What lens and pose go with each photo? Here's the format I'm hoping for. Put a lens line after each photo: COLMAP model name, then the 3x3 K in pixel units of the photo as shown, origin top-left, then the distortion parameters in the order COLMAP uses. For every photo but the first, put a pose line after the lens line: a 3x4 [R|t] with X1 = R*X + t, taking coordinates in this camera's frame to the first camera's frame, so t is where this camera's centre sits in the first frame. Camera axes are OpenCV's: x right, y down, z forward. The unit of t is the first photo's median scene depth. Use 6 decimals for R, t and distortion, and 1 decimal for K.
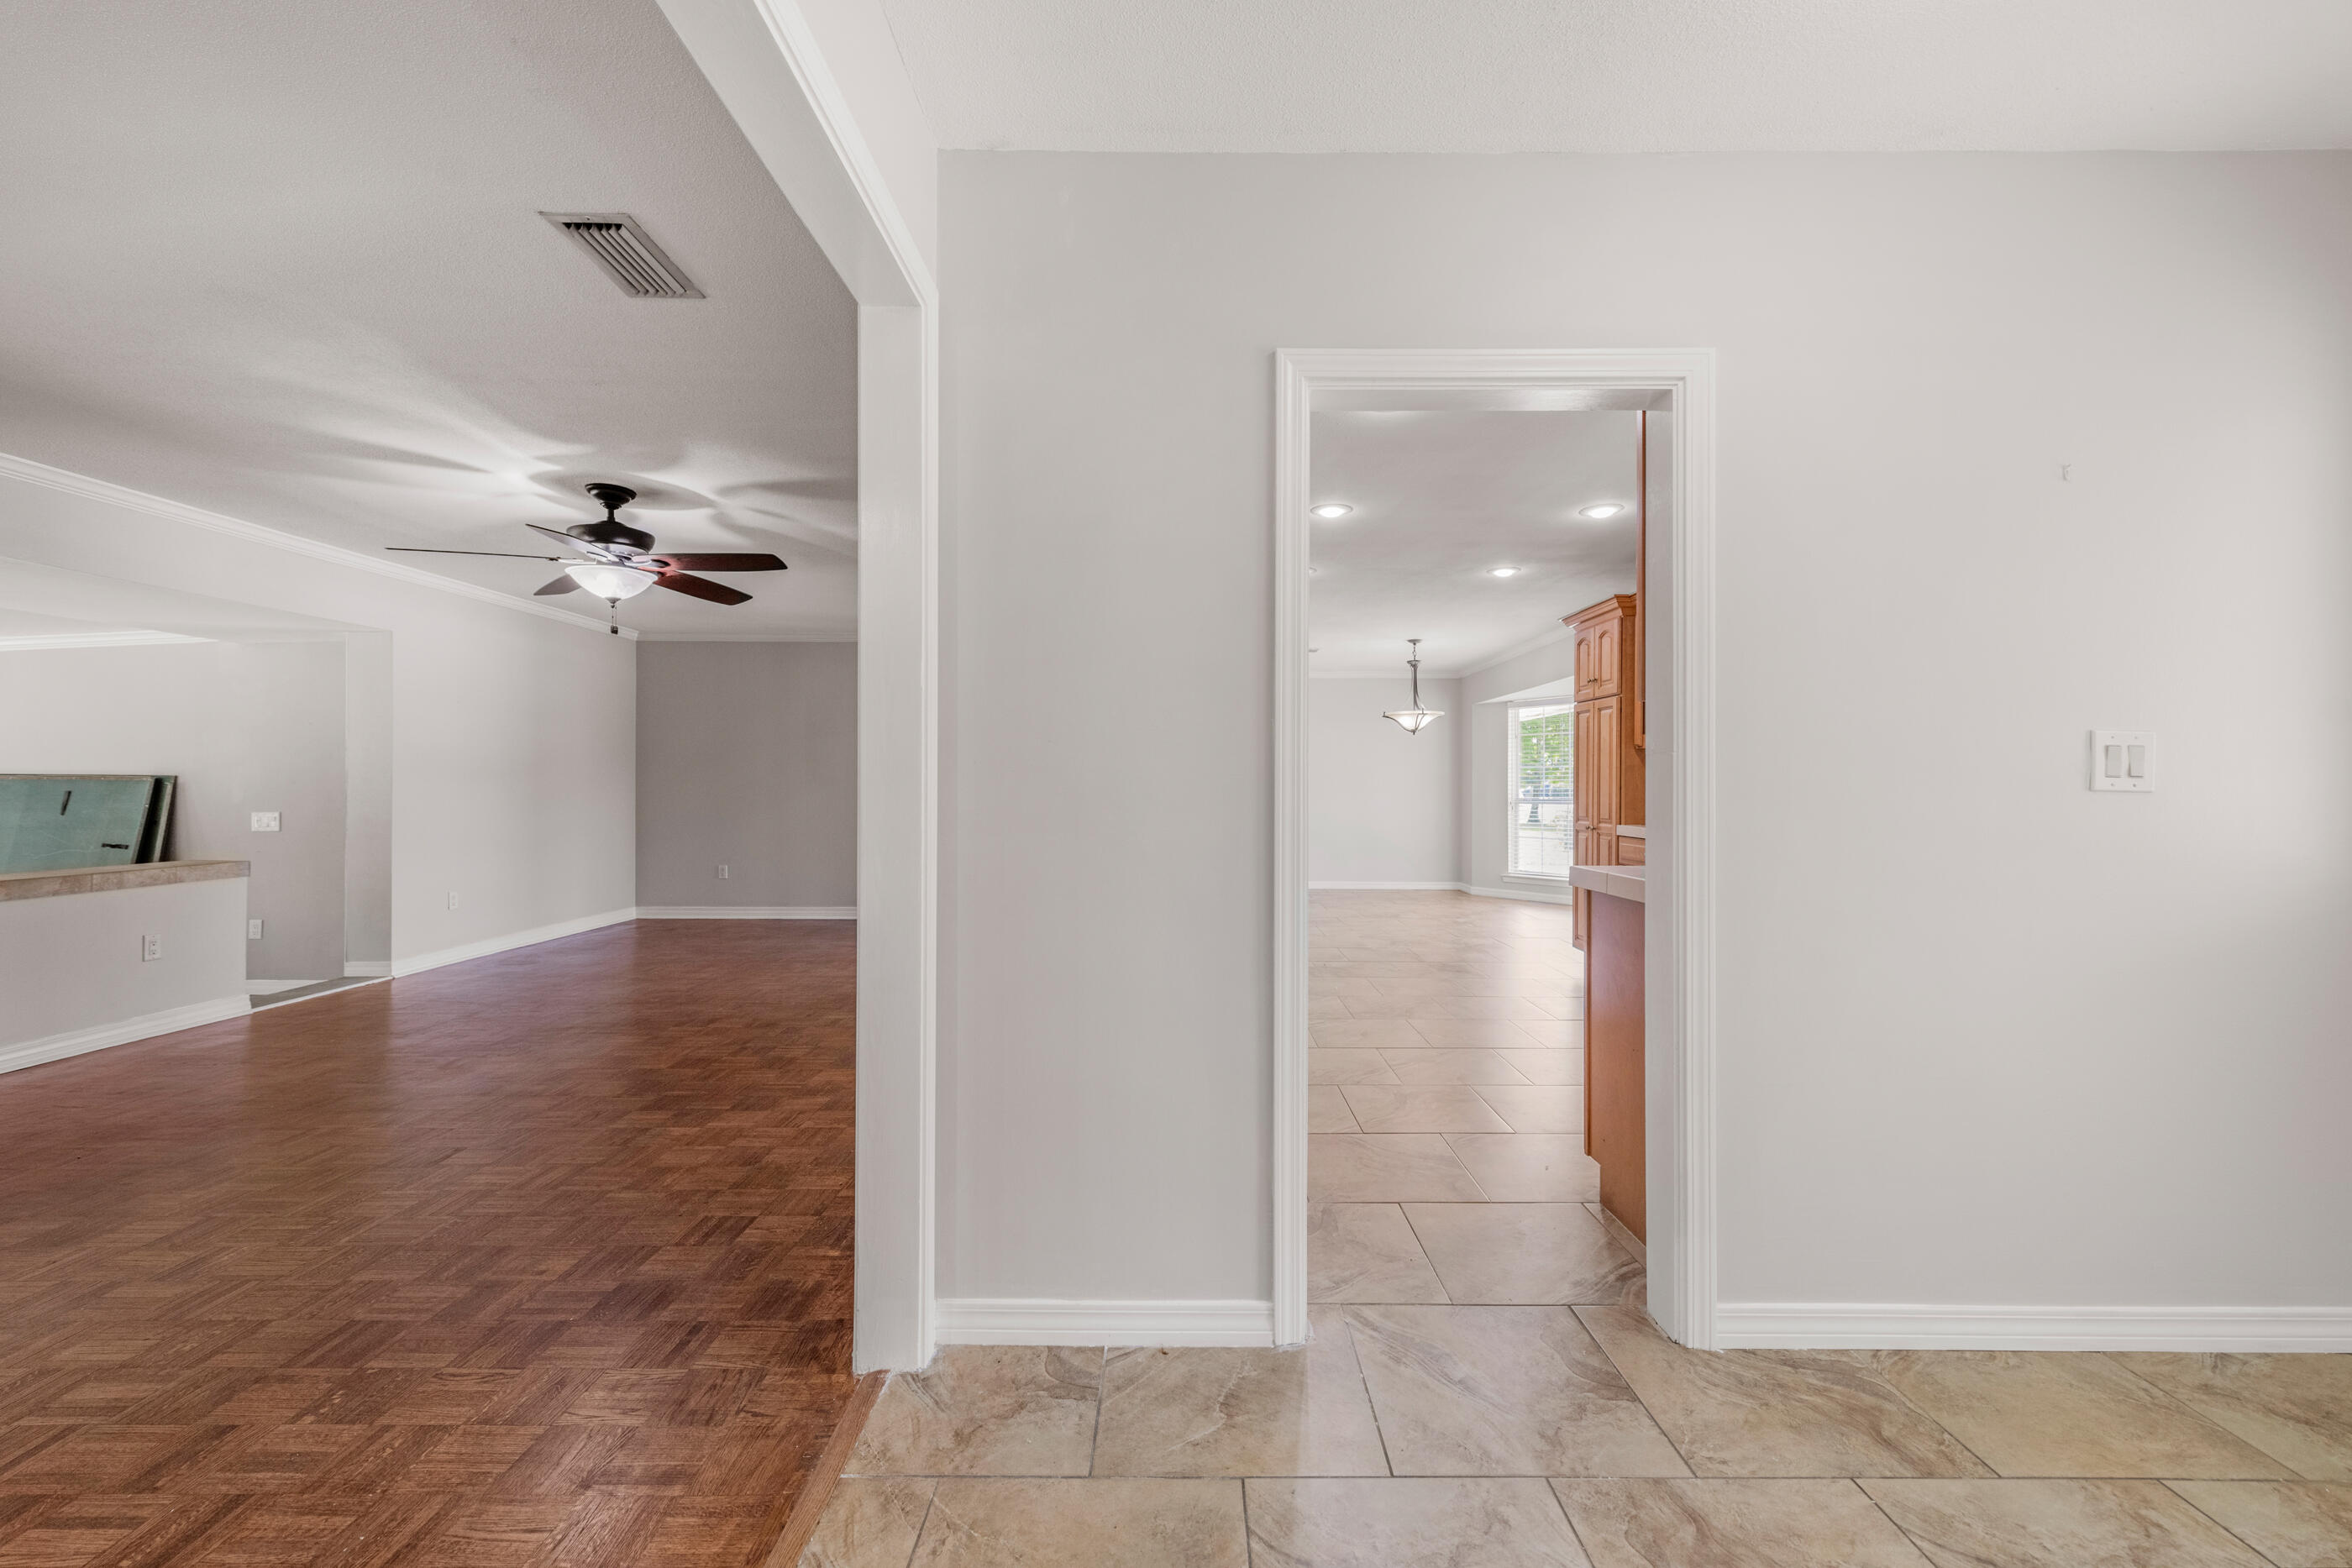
lens RADIAL K [[920.0, 0, 1176.0], [0, 920.0, 784.0], [0, 0, 1]] dist [0.002567, -0.000563]
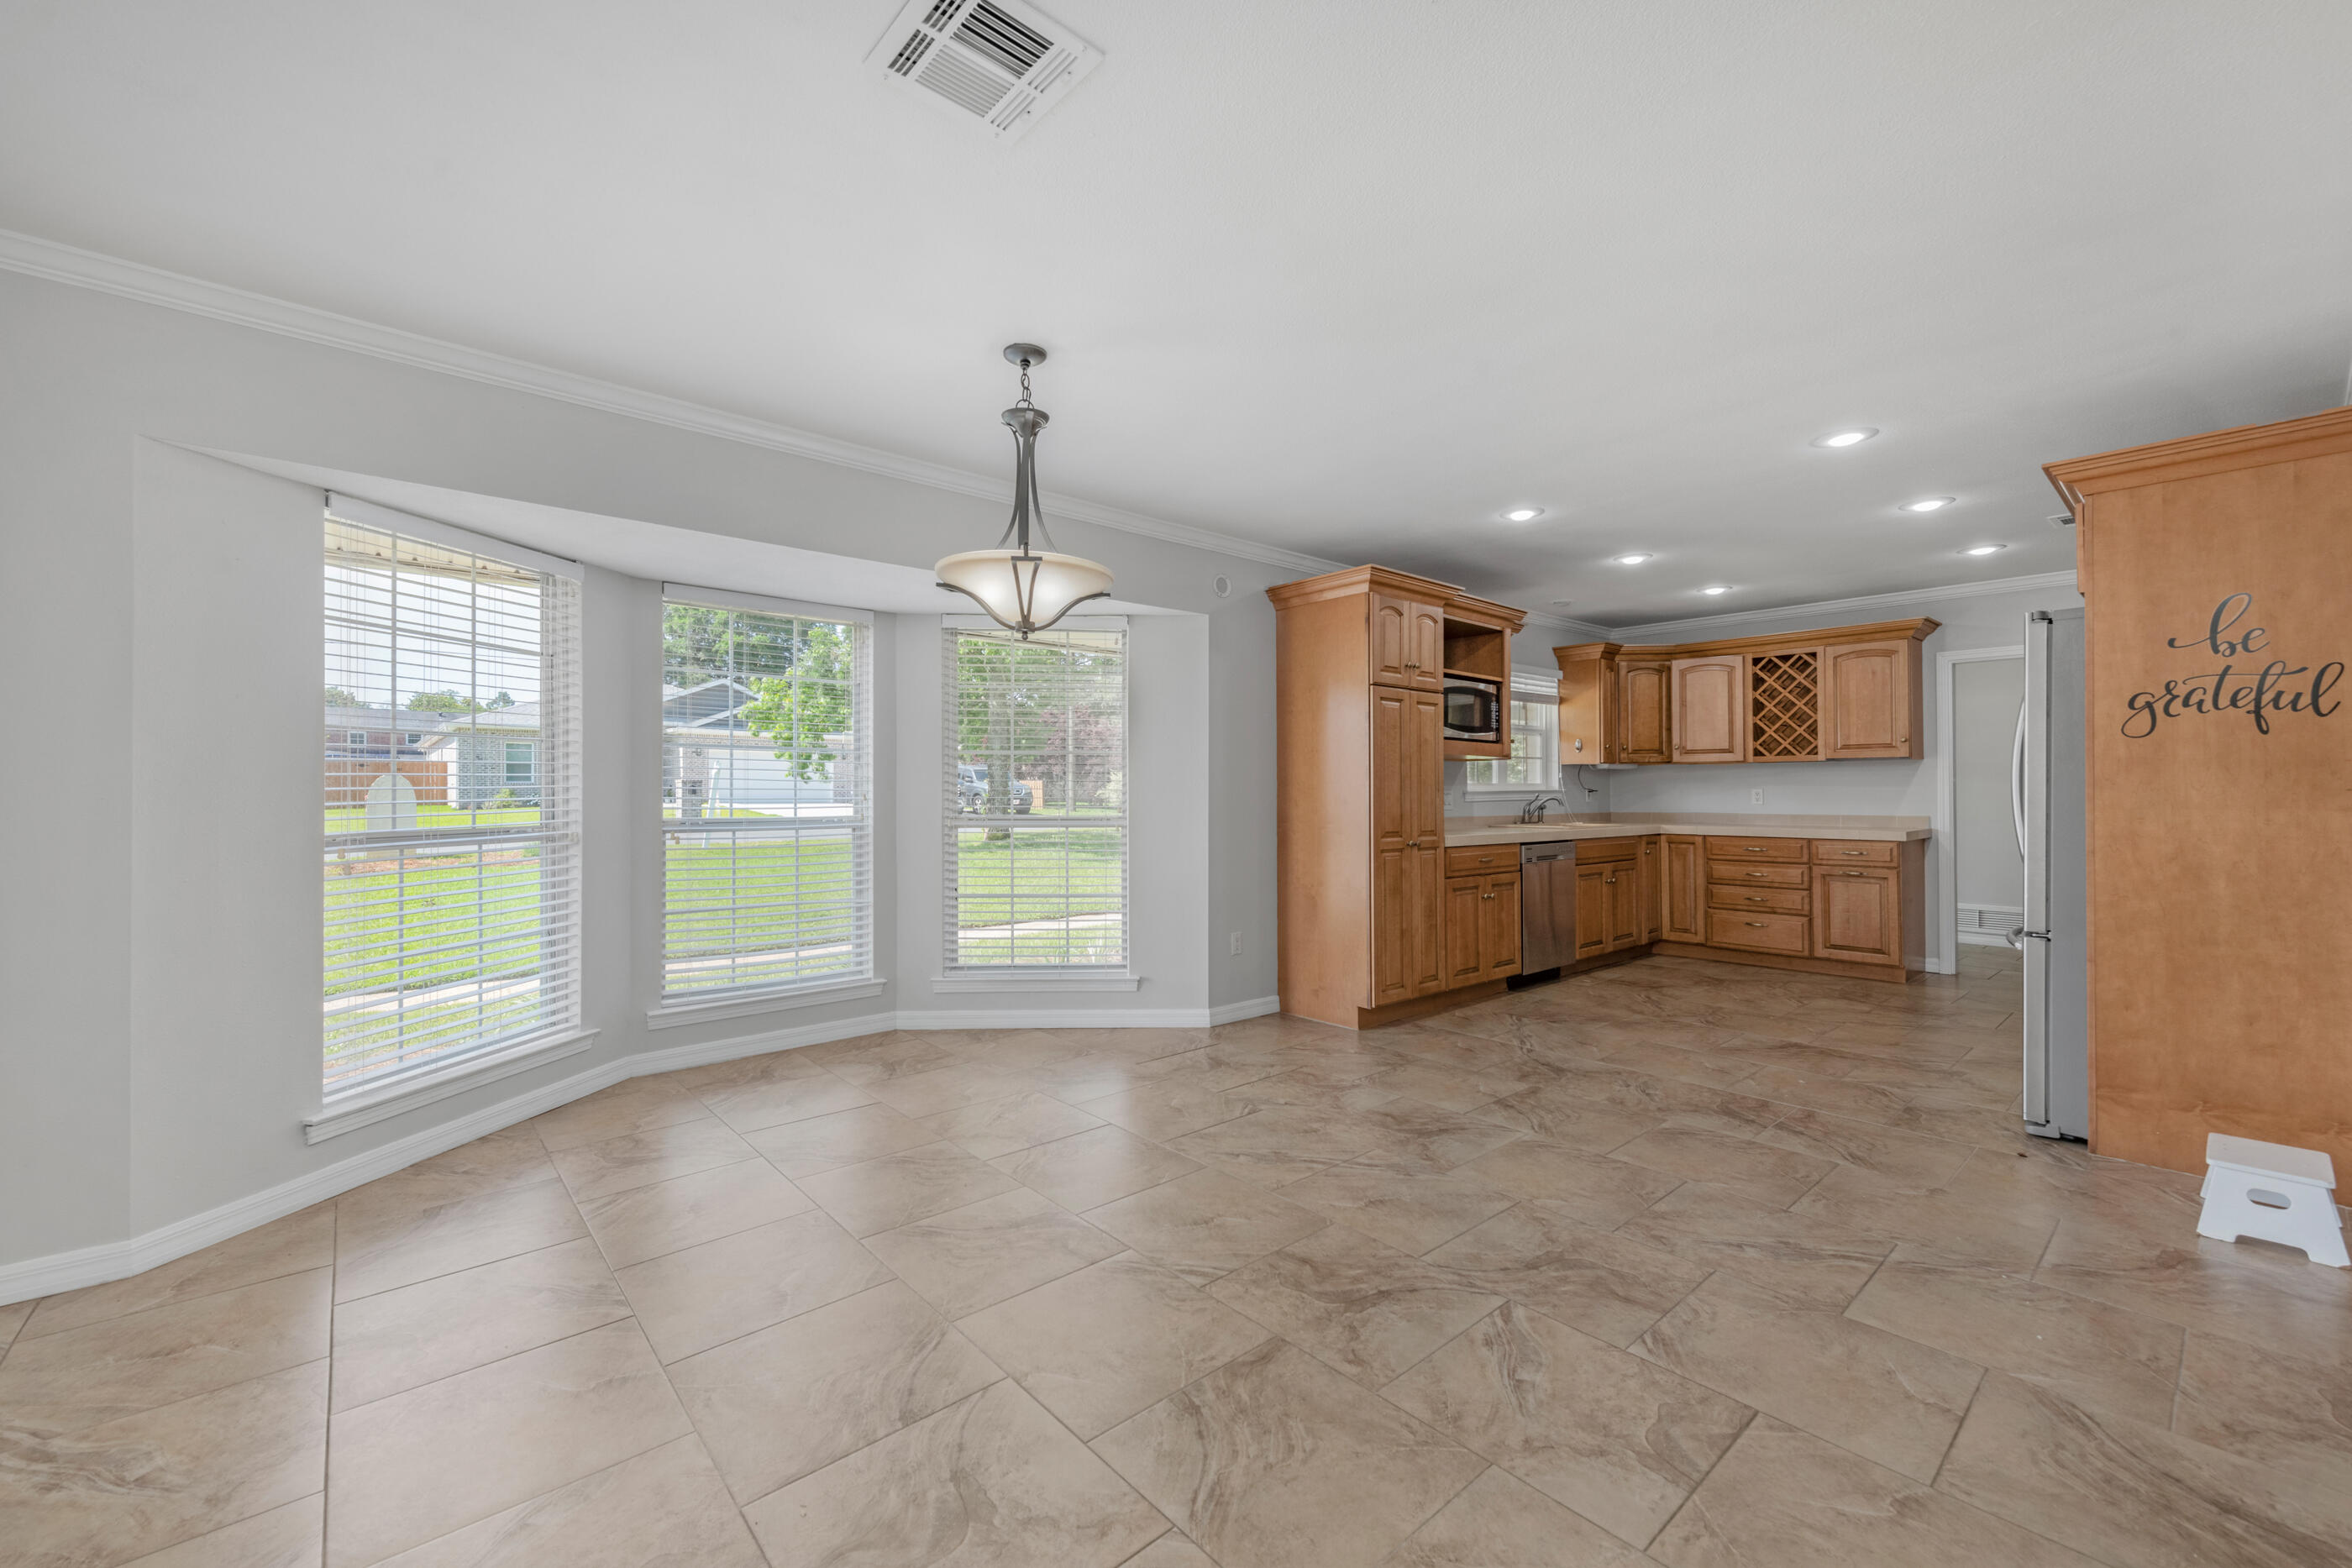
lens RADIAL K [[955.8, 0, 1170.8], [0, 955.8, 780.4], [0, 0, 1]] dist [0.000035, -0.000407]
pose [[-0.667512, 0.008089, 0.744555, -0.043958], [-0.001451, 0.999925, -0.012164, 0.001856], [-0.744597, -0.009200, -0.667450, 1.928820]]
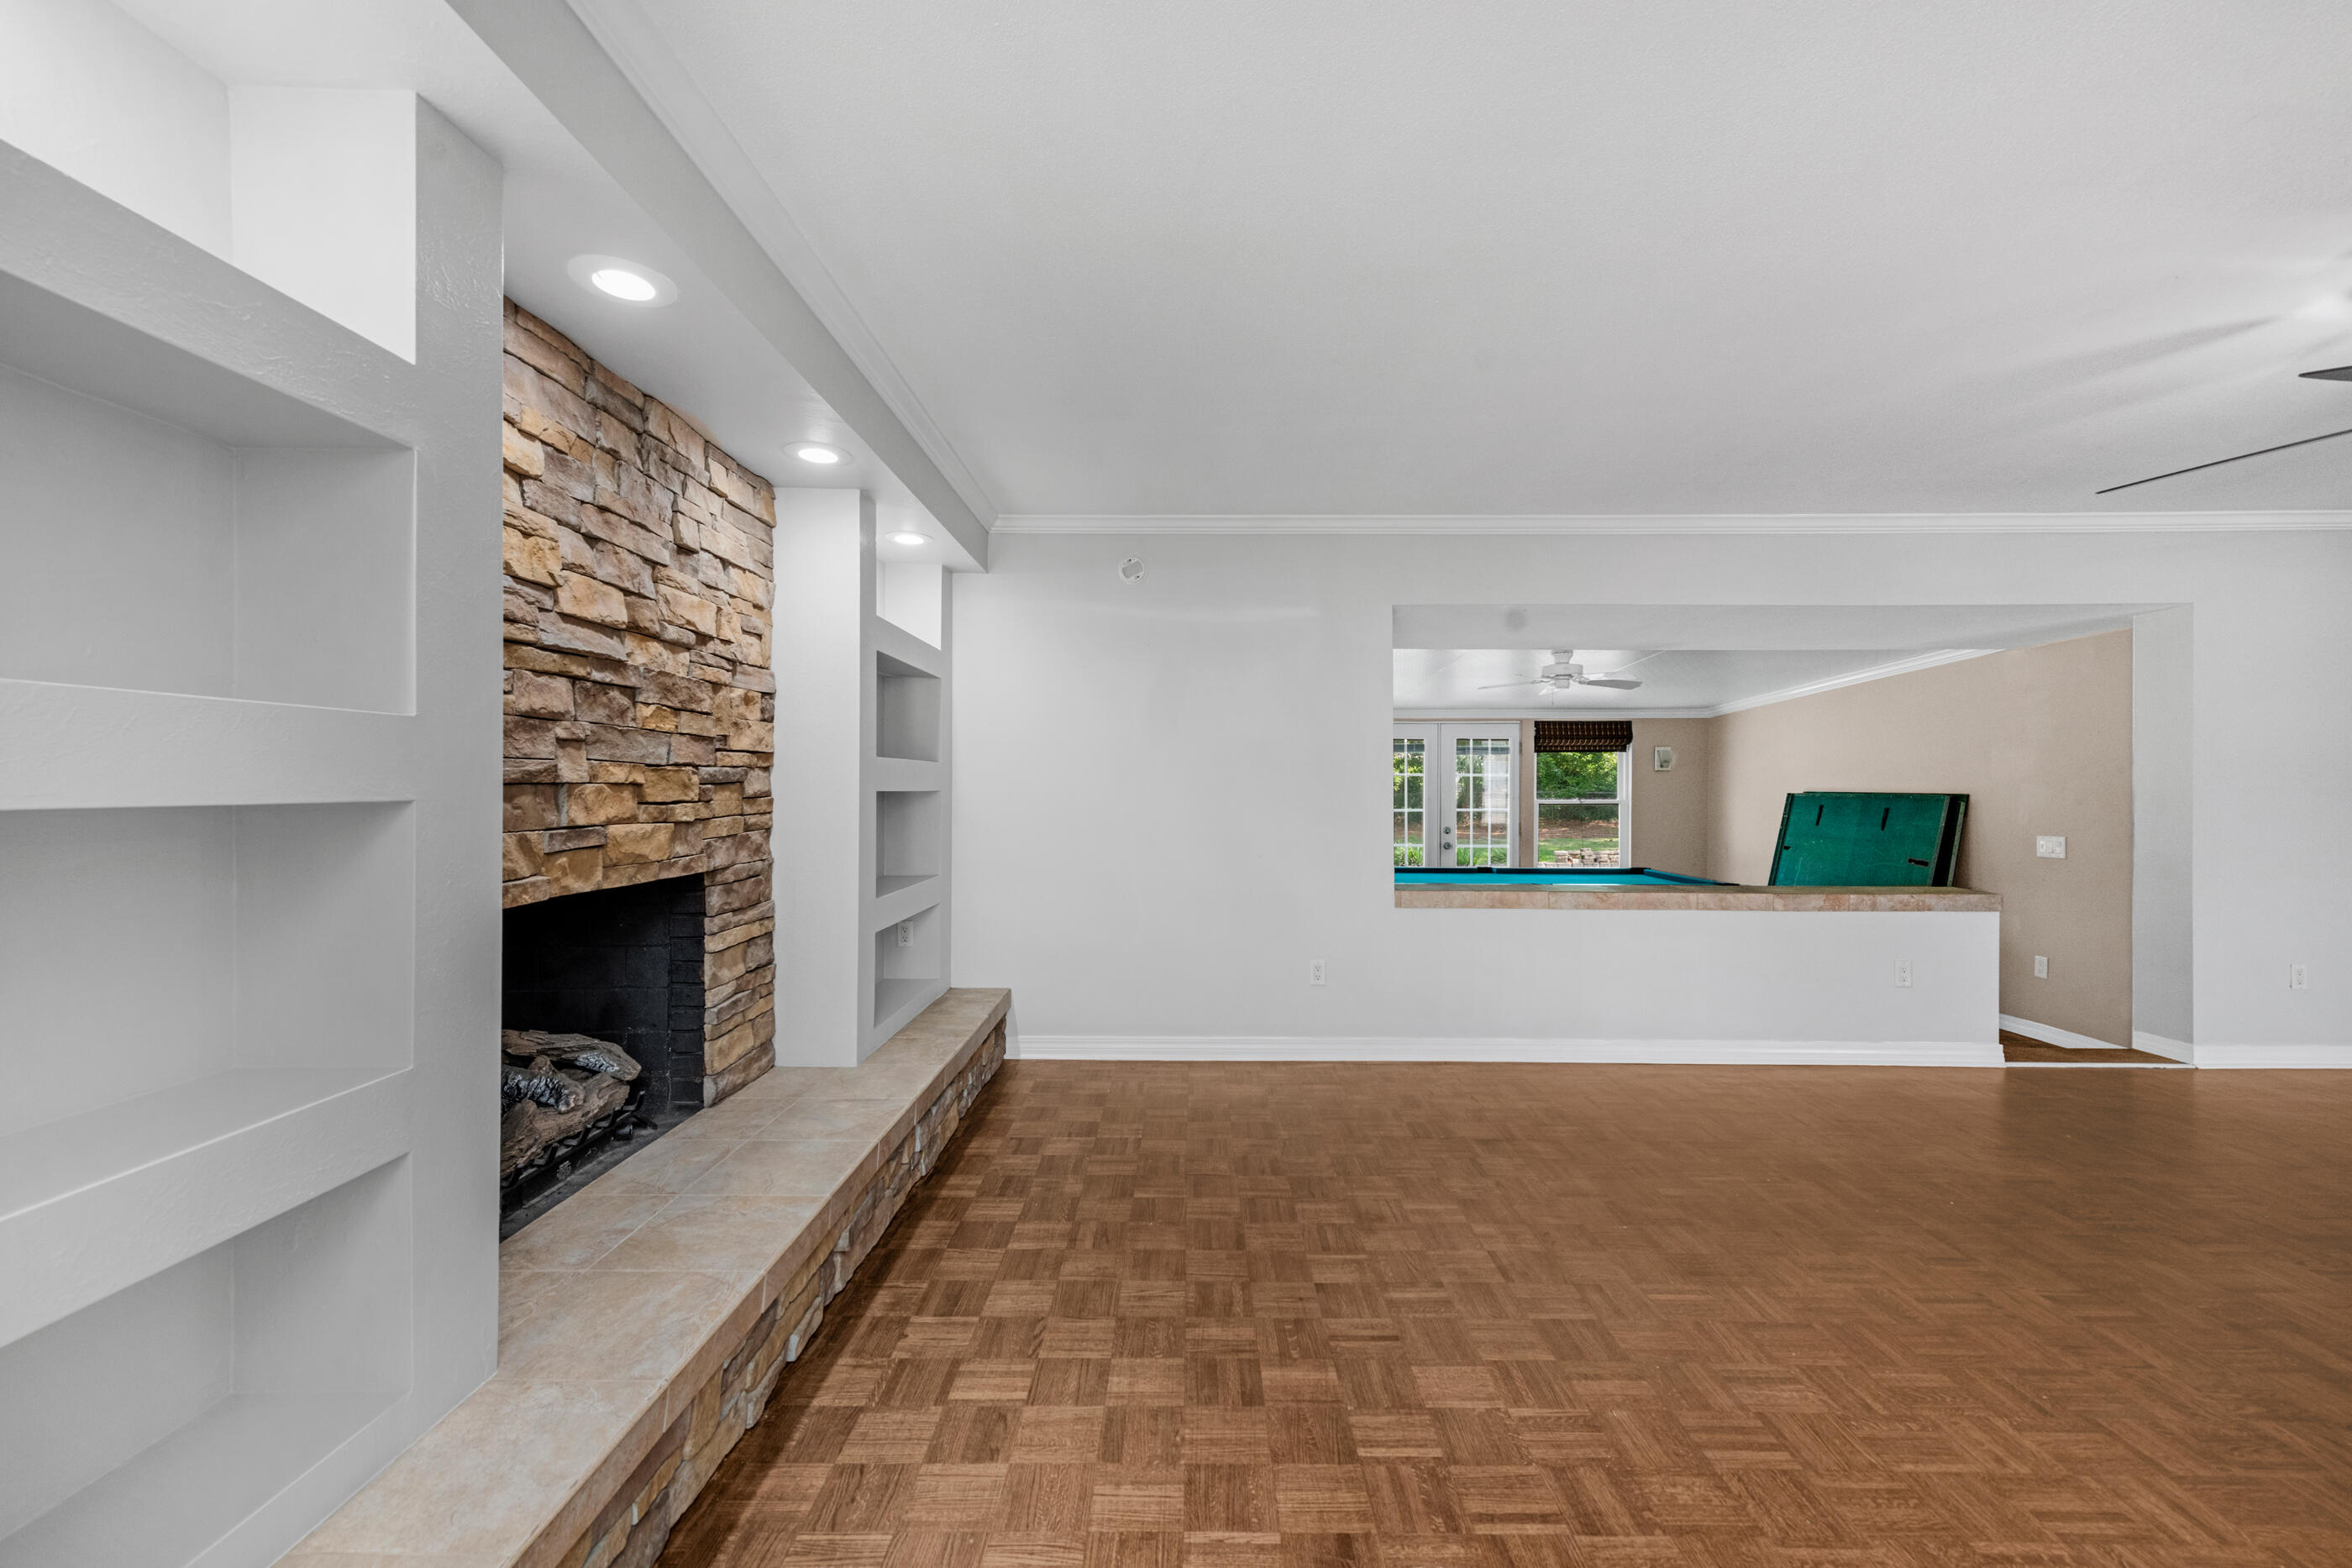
lens RADIAL K [[955.8, 0, 1170.8], [0, 955.8, 780.4], [0, 0, 1]] dist [0.000035, -0.000407]
pose [[-0.021912, -0.009971, -0.999710, -0.060150], [-0.000144, 0.999950, -0.009970, -0.014550], [0.999760, -0.000075, -0.021913, 0.191986]]
